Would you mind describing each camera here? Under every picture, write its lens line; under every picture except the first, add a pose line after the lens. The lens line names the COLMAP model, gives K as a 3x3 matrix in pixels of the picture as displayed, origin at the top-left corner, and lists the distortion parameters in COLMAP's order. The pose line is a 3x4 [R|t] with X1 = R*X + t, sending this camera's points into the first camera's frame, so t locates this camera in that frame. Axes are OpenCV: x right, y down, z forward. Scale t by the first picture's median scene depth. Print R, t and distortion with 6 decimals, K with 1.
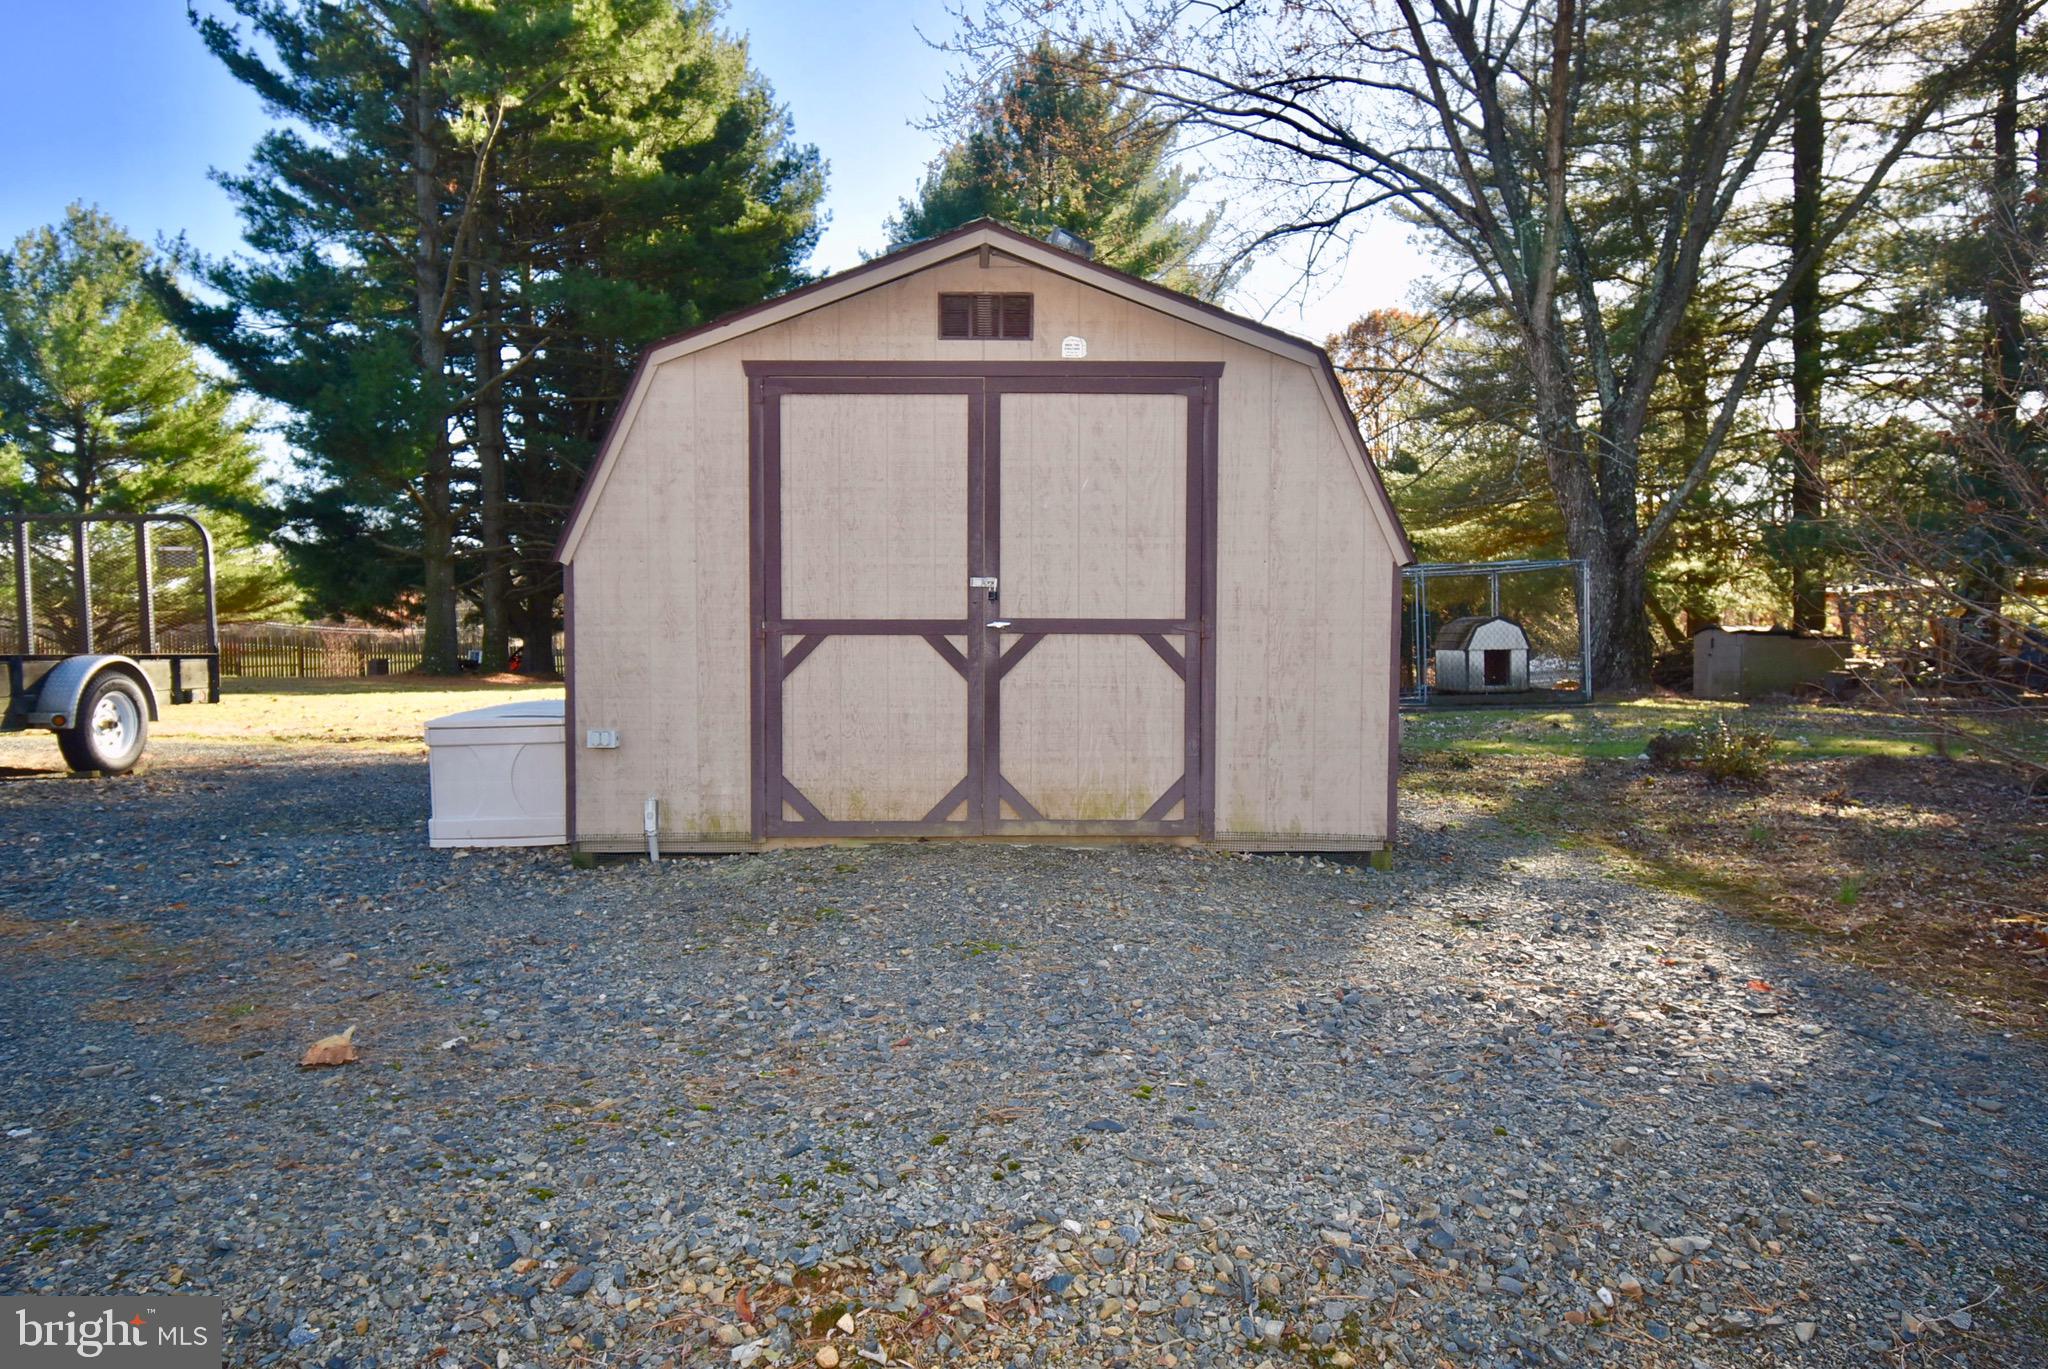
lens RADIAL K [[1284.8, 0, 1024.0], [0, 1284.8, 684.5], [0, 0, 1]] dist [-0.026008, -0.000691]
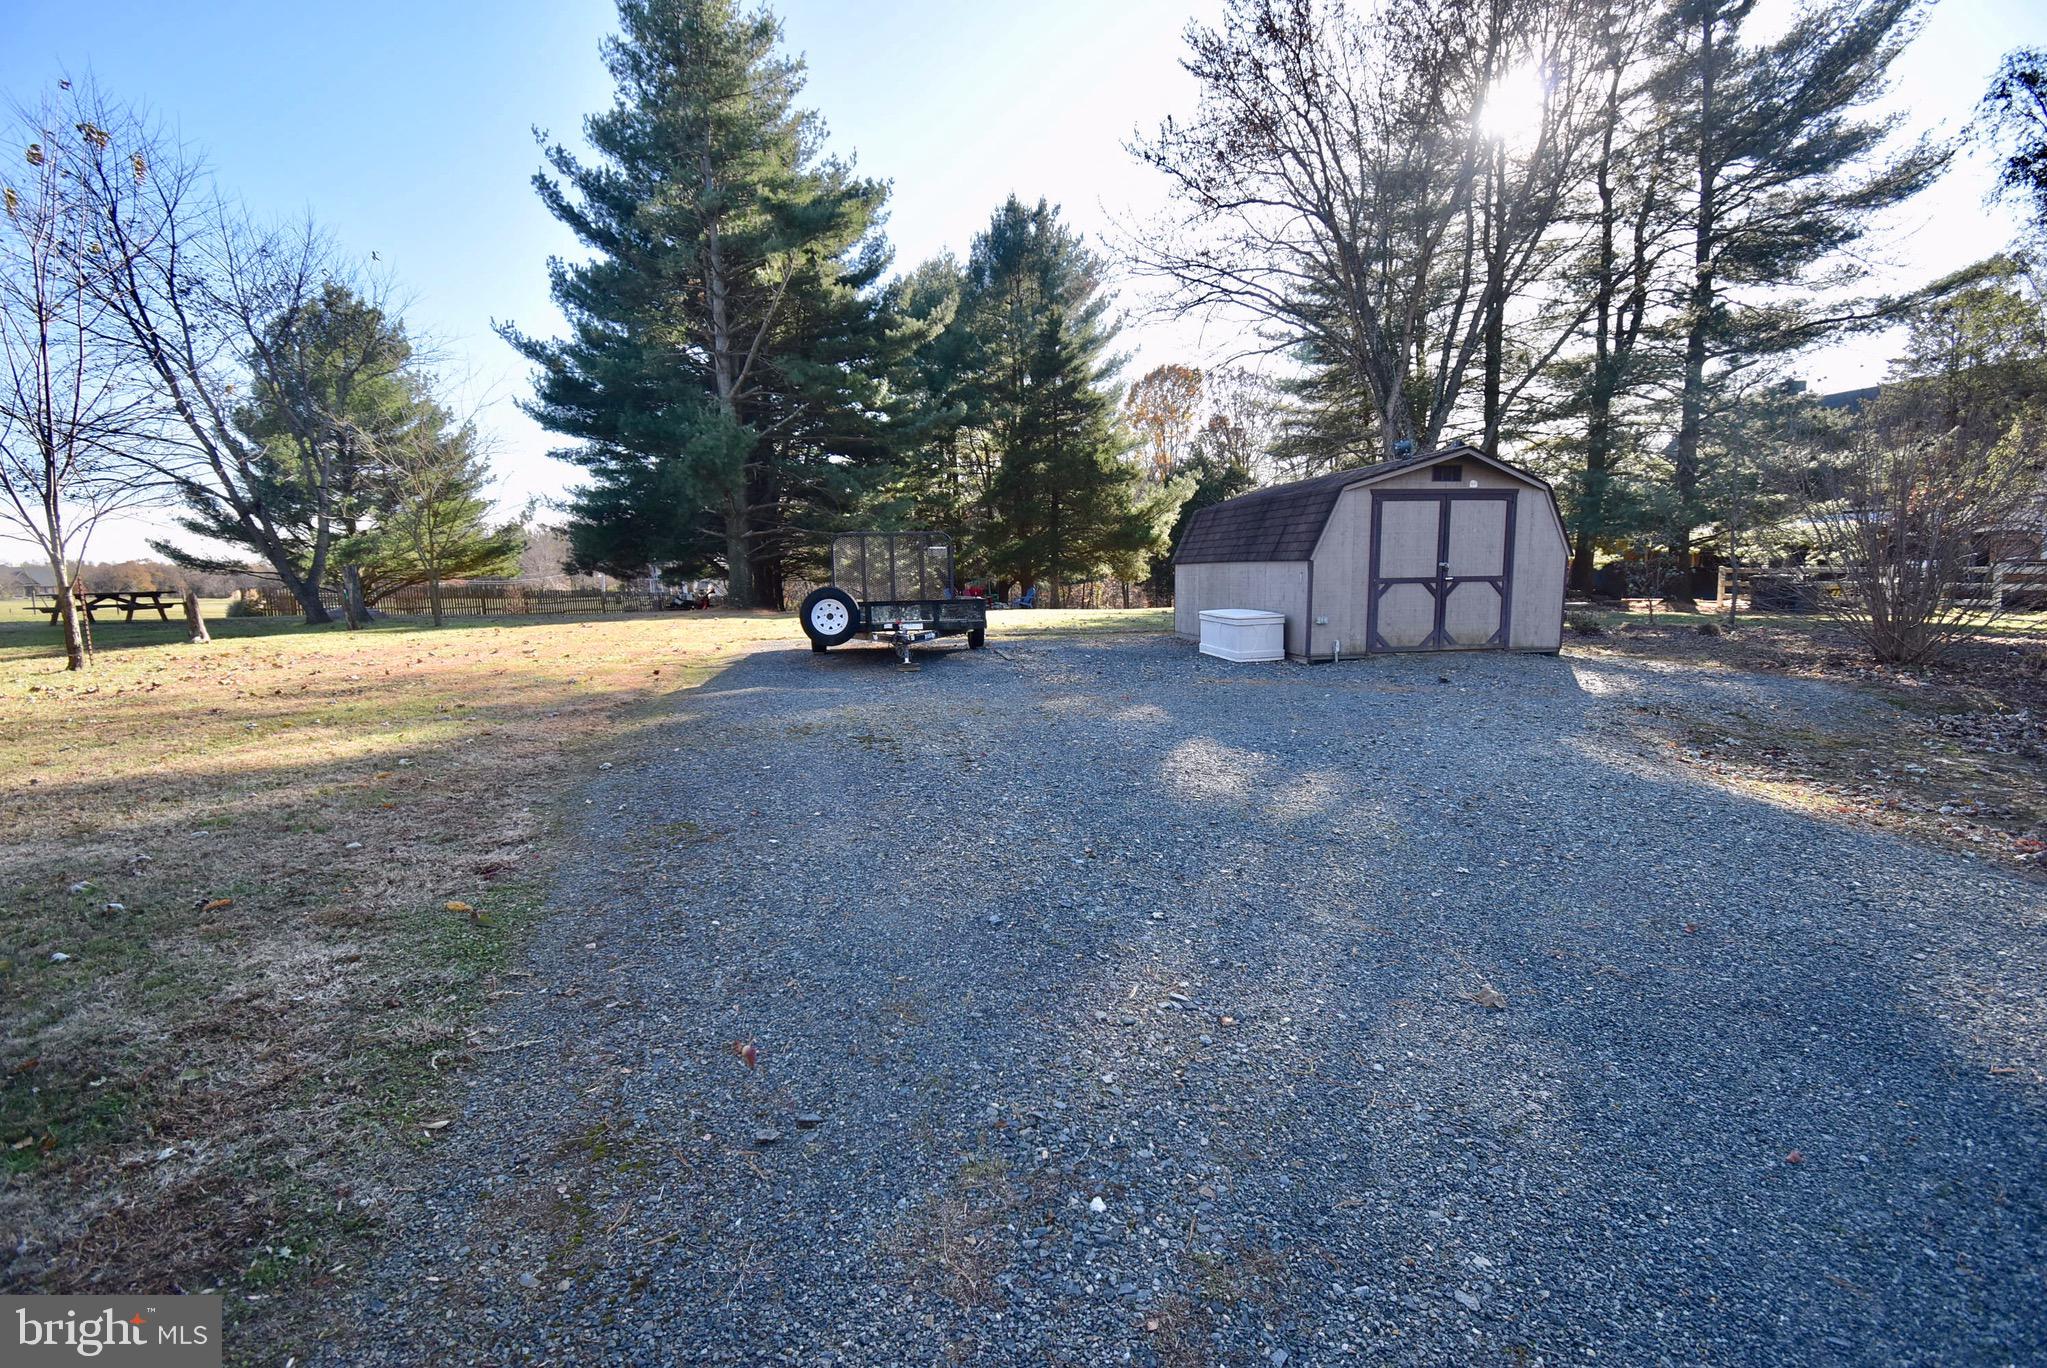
lens RADIAL K [[888.1, 0, 1023.5], [0, 888.1, 684.0], [0, 0, 1]] dist [0.001514, 0.000072]
pose [[0.983139, -0.039229, 0.178602, -1.350769], [0.024666, 0.996241, 0.083040, 0.000804], [-0.181188, -0.077234, 0.980411, -0.851276]]
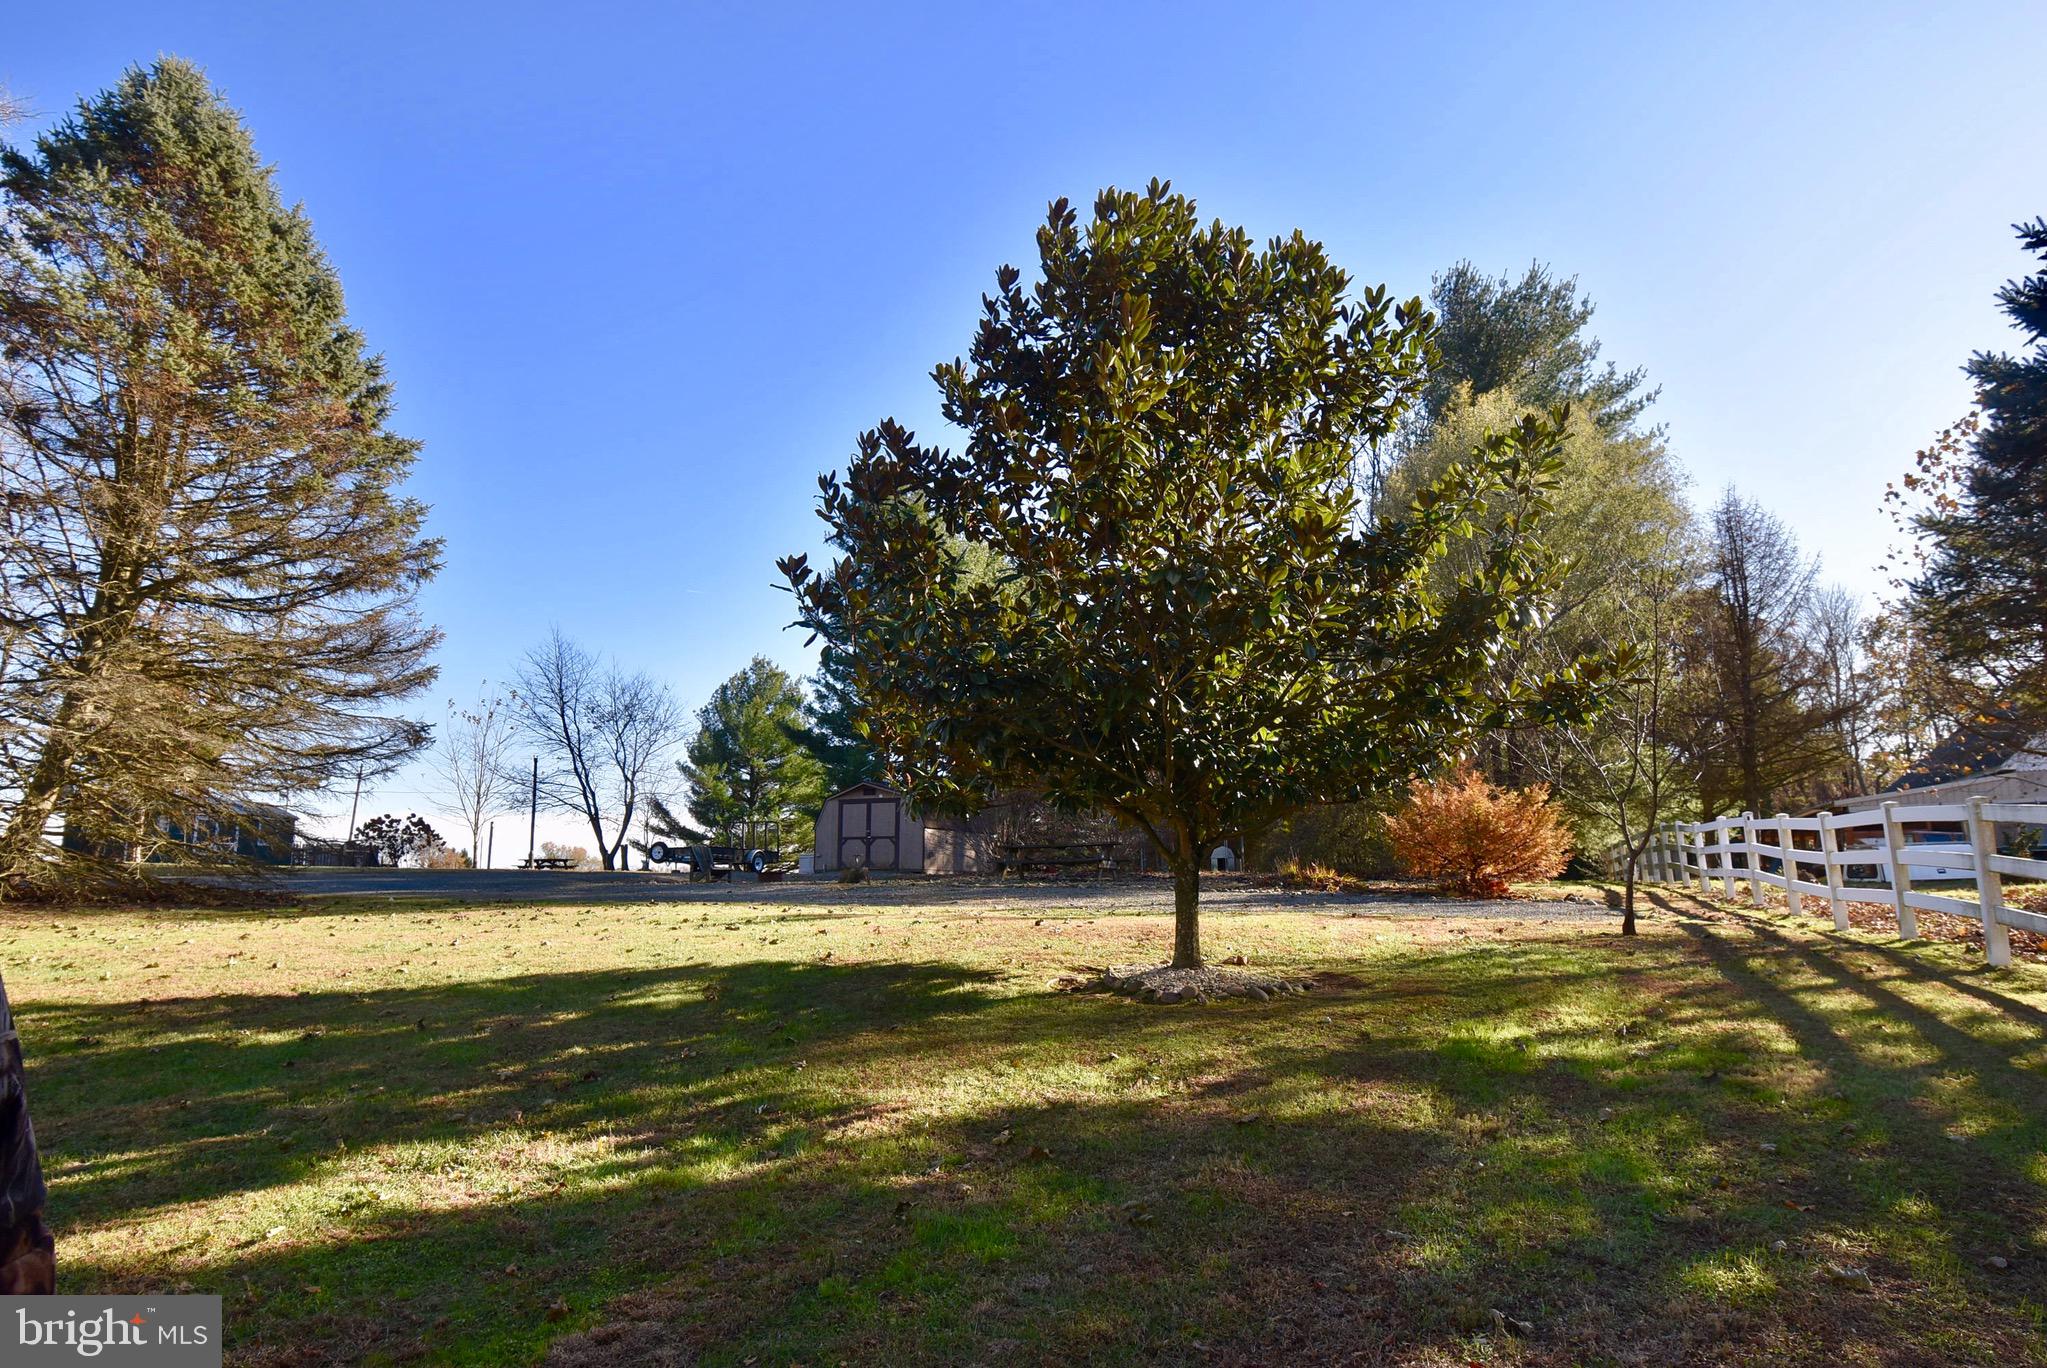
lens RADIAL K [[1284.2, 0, 1023.5], [0, 1284.2, 684.0], [0, 0, 1]] dist [-0.026008, -0.000691]
pose [[0.911029, -0.066219, -0.406991, 3.470760], [-0.020052, 0.978738, -0.204131, 0.518077], [0.411855, 0.194130, 0.890331, -4.762836]]
